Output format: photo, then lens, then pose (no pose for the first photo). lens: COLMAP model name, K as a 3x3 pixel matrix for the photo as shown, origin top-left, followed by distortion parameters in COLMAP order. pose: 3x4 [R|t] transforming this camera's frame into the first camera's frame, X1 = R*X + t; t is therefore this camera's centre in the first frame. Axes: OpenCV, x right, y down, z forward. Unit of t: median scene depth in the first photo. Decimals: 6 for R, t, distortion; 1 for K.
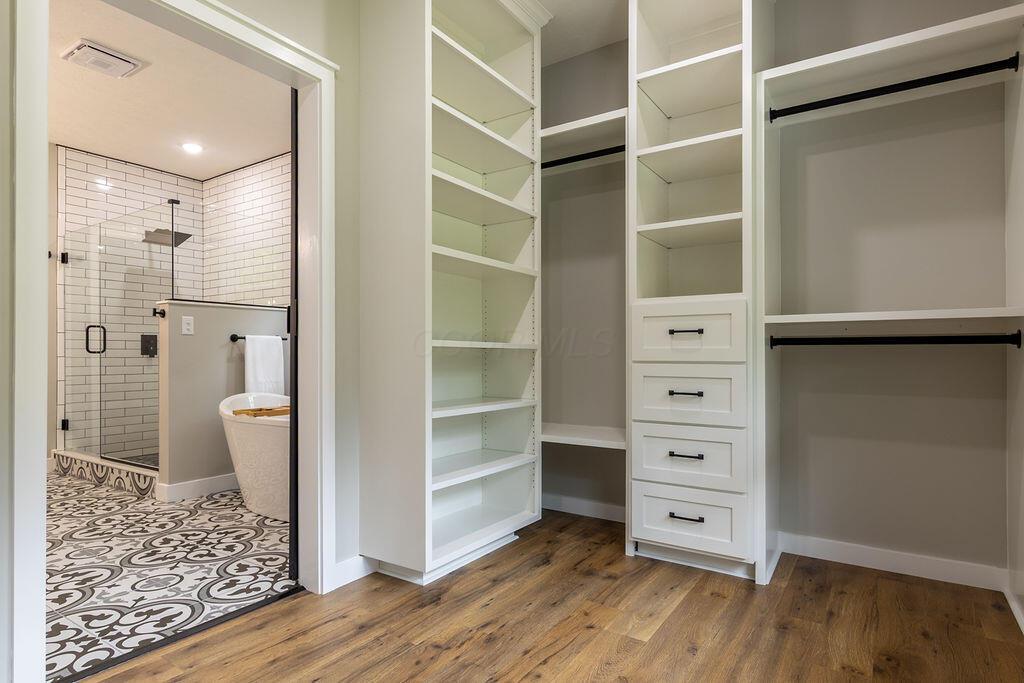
lens RADIAL K [[572.1, 0, 515.7], [0, 572.1, 347.9], [0, 0, 1]] dist [-0.001923, -0.001452]
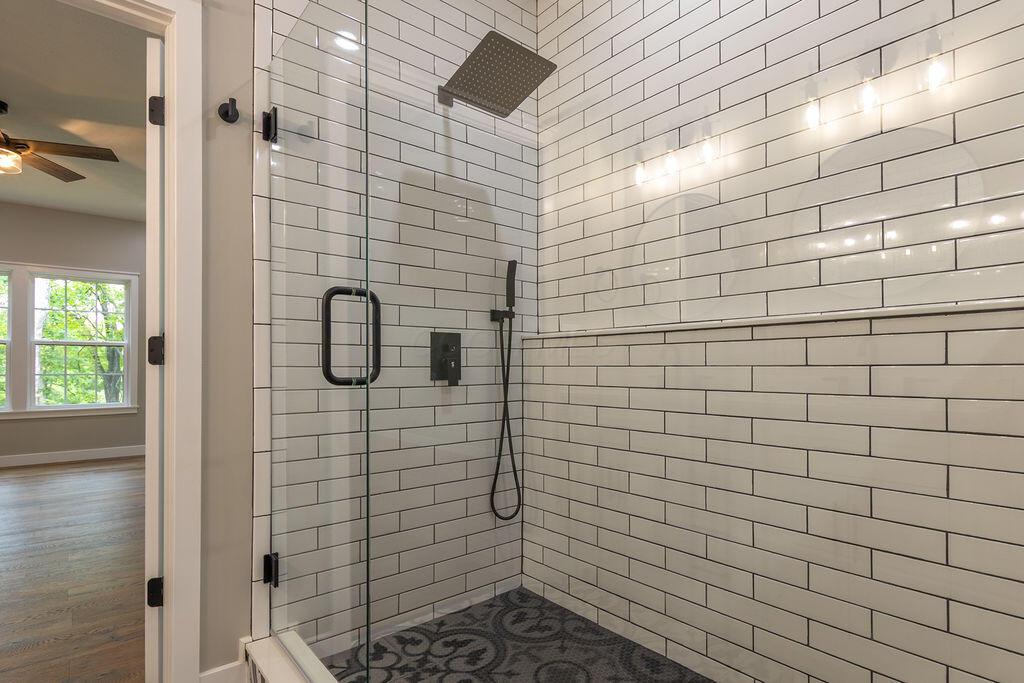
lens RADIAL K [[530.6, 0, 513.0], [0, 530.6, 360.9], [0, 0, 1]] dist [0.001764, 0.000276]
pose [[0.957956, 0.002296, -0.286907, -0.532339], [-0.001374, 0.999993, 0.003417, -0.003767], [0.286913, -0.002879, 0.957952, 0.705637]]
